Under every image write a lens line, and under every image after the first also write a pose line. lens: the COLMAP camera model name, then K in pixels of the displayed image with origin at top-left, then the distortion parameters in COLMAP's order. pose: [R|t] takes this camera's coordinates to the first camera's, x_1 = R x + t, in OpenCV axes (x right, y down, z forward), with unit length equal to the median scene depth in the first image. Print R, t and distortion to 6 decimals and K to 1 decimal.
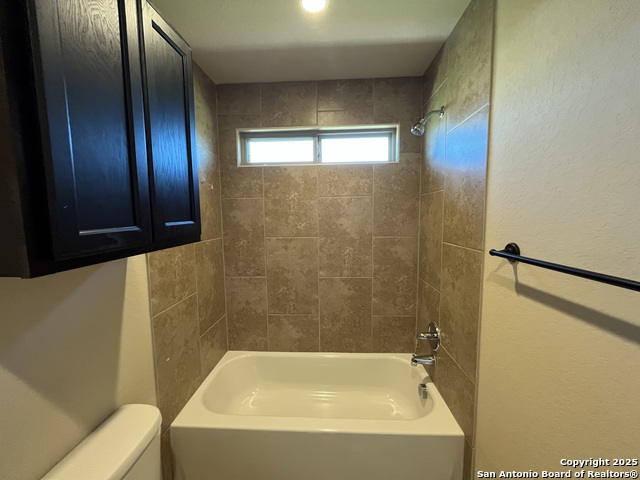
lens RADIAL K [[258.1, 0, 319.3], [0, 258.1, 240.2], [0, 0, 1]] dist [-0.002122, 0.000237]
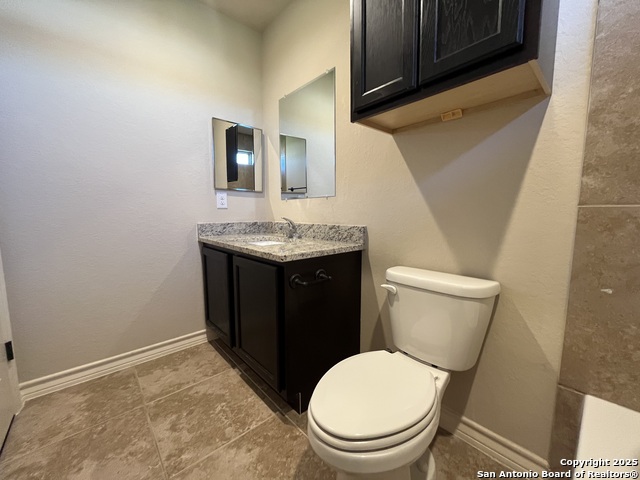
lens RADIAL K [[258.1, 0, 319.3], [0, 258.1, 240.2], [0, 0, 1]] dist [-0.002122, 0.000237]
pose [[-0.711746, 0.090602, -0.696570, 0.305851], [-0.060366, 0.980089, 0.189160, 0.298749], [0.699839, 0.176682, -0.692105, 0.999822]]
